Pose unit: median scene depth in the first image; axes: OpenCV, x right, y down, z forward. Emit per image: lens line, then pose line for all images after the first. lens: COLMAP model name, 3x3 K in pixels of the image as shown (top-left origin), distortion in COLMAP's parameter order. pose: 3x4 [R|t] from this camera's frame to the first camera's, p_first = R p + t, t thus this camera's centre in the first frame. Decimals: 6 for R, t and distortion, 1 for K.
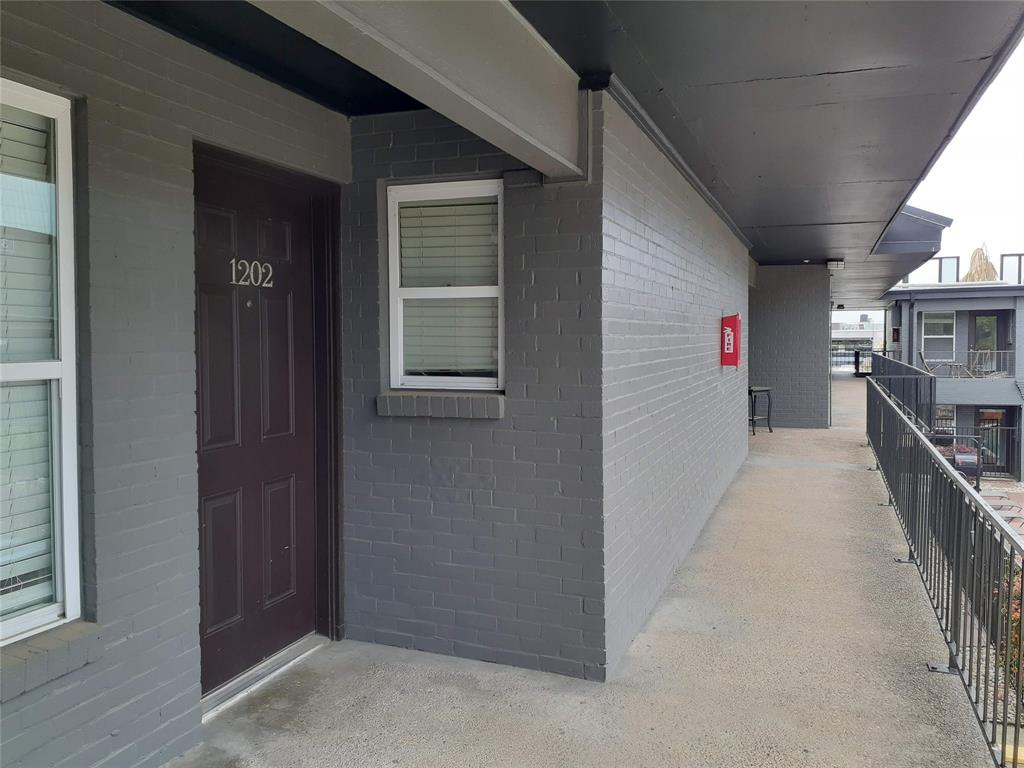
lens RADIAL K [[827.8, 0, 512.0], [0, 827.8, 384.0], [0, 0, 1]] dist [0.132843, -0.293948]
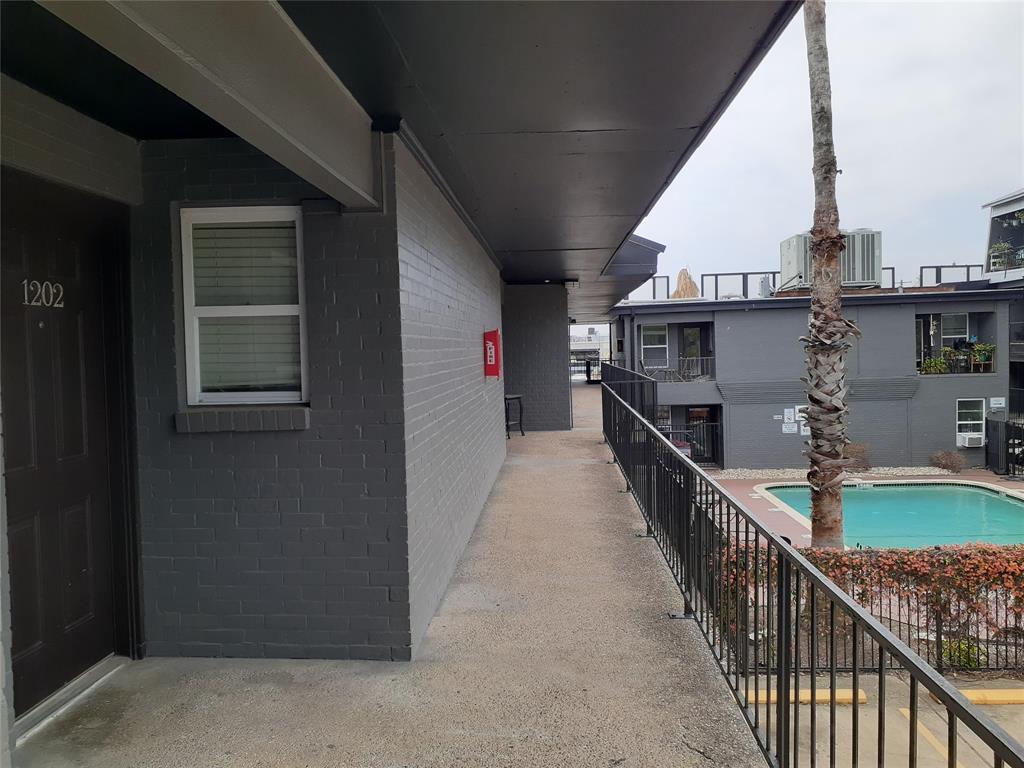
lens RADIAL K [[823.4, 0, 512.0], [0, 823.4, 384.0], [0, 0, 1]] dist [0.059622, -0.069862]
pose [[0.954568, -0.029972, 0.296481, -0.069391], [0.034914, 0.999325, -0.011384, 0.004536], [-0.295939, 0.021218, 0.954971, -0.091069]]
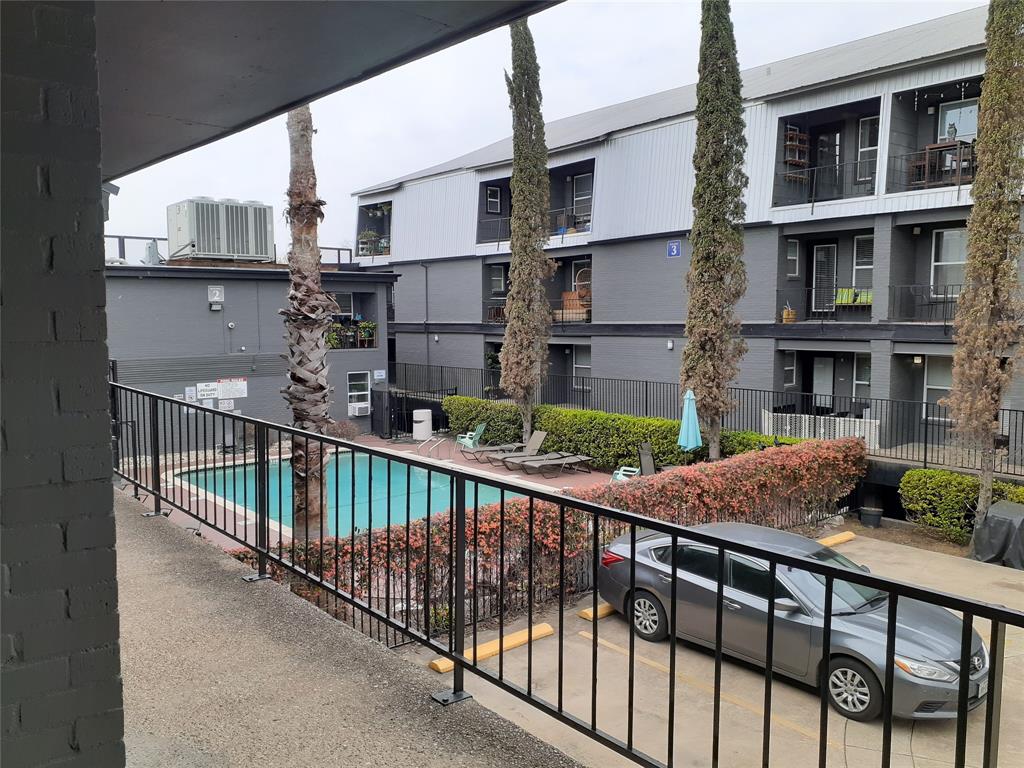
lens RADIAL K [[823.4, 0, 512.0], [0, 823.4, 384.0], [0, 0, 1]] dist [0.059622, -0.069862]
pose [[0.493300, -0.066872, 0.867285, -0.172576], [0.045369, 0.997662, 0.051119, -0.025336], [-0.868675, 0.014131, 0.495180, 0.486659]]
